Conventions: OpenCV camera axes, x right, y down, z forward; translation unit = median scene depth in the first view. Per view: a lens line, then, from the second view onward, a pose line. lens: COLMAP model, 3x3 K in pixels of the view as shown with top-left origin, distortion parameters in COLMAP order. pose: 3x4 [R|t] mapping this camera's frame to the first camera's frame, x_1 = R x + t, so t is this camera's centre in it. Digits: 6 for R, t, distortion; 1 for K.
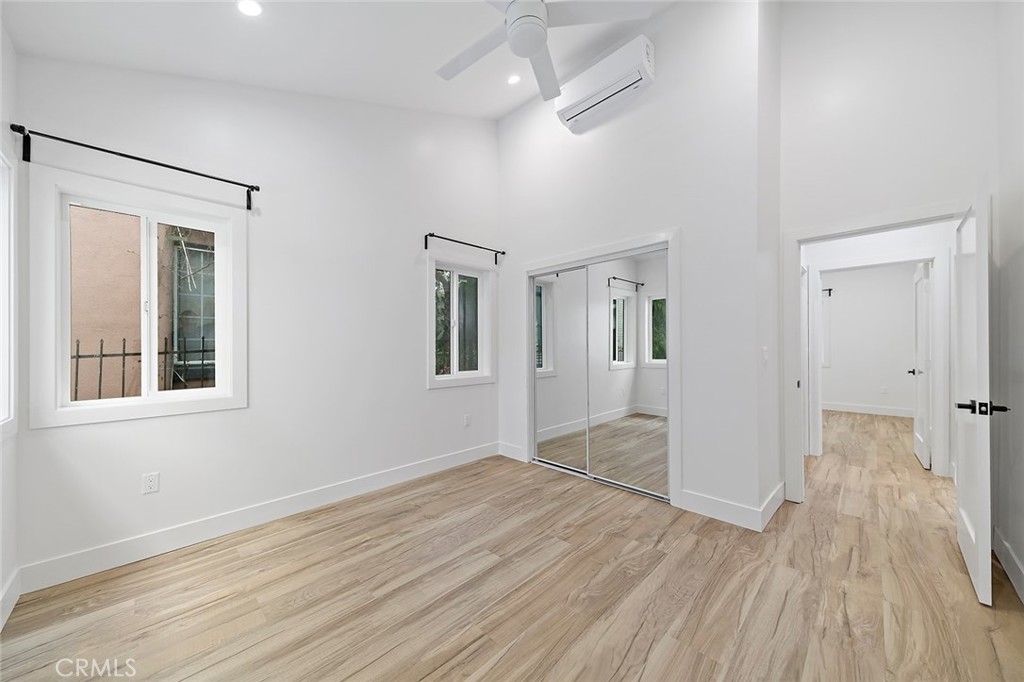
lens RADIAL K [[360.1, 0, 497.9], [0, 360.1, 344.7], [0, 0, 1]] dist [0.011760, -0.000318]
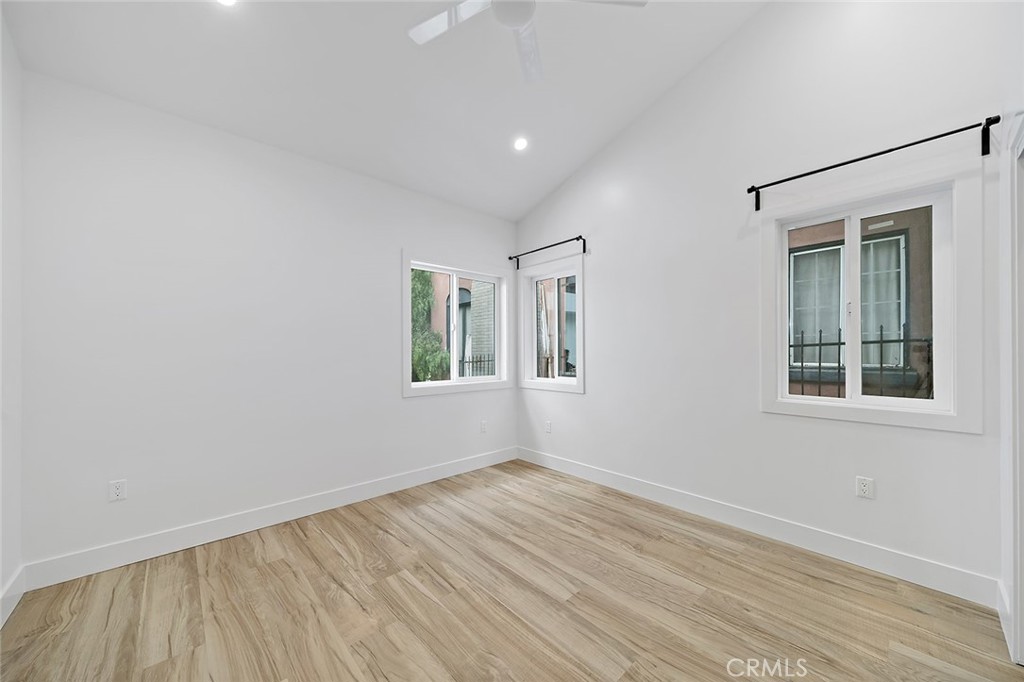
lens RADIAL K [[365.3, 0, 512.3], [0, 365.3, 346.3], [0, 0, 1]] dist [0.001748, -0.000280]
pose [[-0.029616, -0.011665, -0.999493, 0.837936], [0.007665, 0.999900, -0.011897, 0.005821], [0.999532, -0.008013, -0.029523, 0.874672]]
